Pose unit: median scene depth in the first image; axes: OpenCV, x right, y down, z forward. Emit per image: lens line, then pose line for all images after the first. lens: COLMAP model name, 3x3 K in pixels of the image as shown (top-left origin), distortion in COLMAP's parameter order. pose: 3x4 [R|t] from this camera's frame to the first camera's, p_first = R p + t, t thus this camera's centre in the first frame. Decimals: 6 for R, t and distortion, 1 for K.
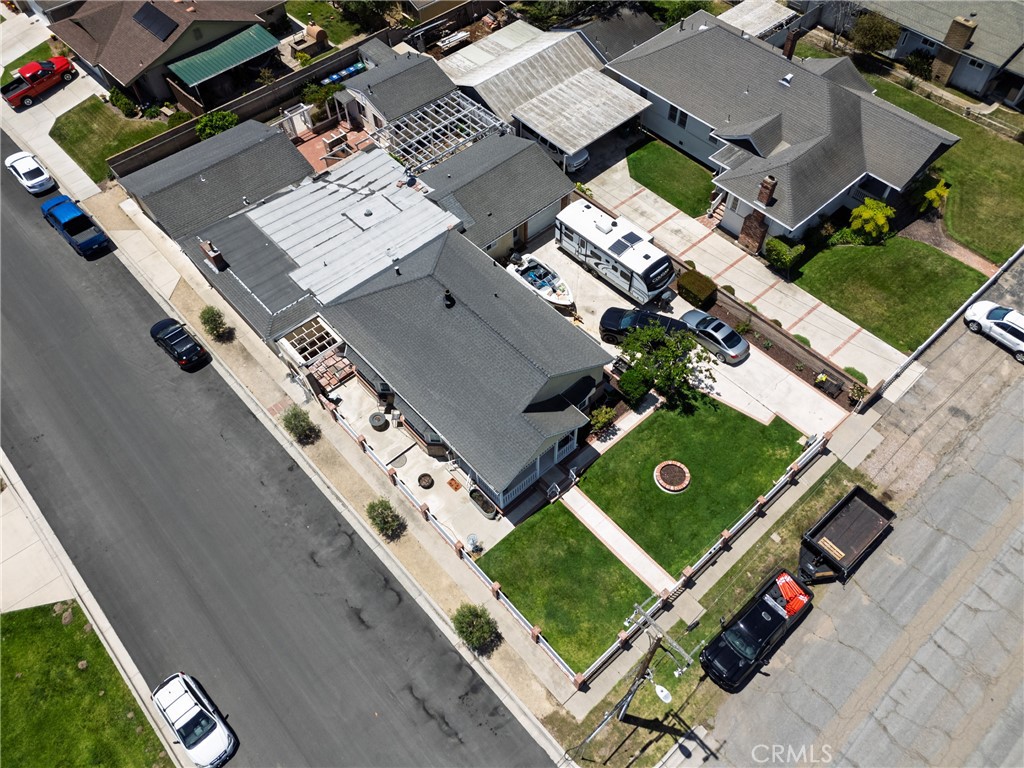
lens RADIAL K [[756.5, 0, 514.9], [0, 756.5, 384.7], [0, 0, 1]] dist [0.069884, -0.065786]
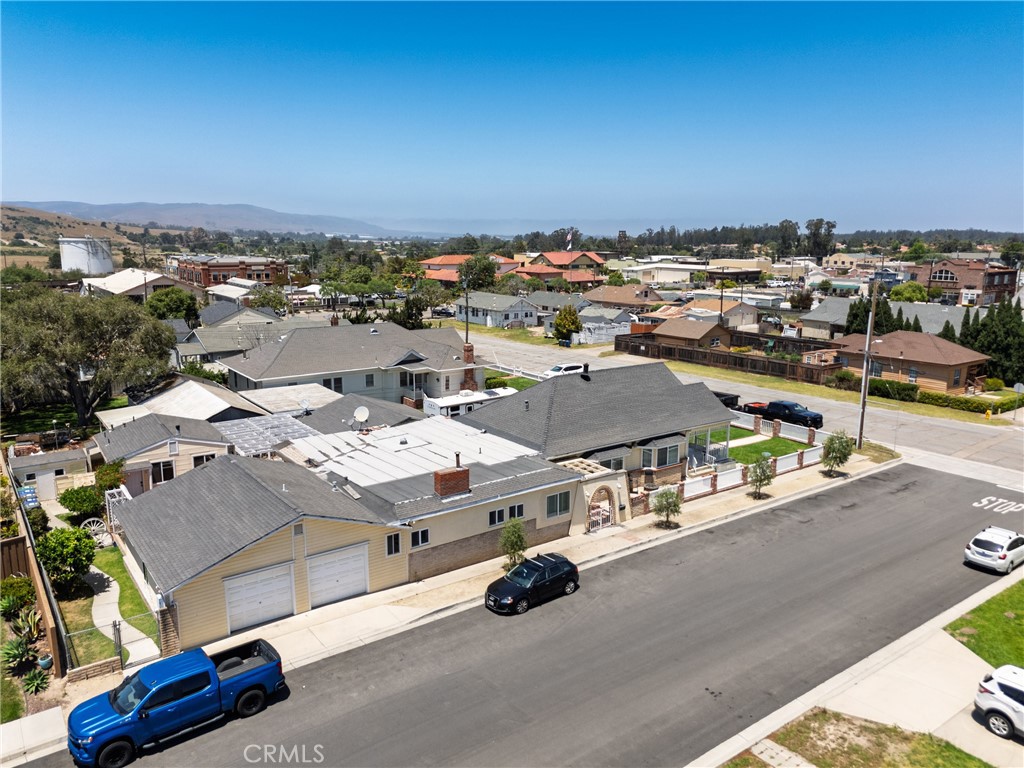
lens RADIAL K [[756.5, 0, 517.6], [0, 756.5, 383.5], [0, 0, 1]] dist [0.069884, -0.065786]
pose [[0.099942, -0.181315, 0.978334, -1.130294], [0.805677, 0.591722, 0.027360, -0.201562], [-0.583863, 0.785487, 0.205219, 0.758664]]
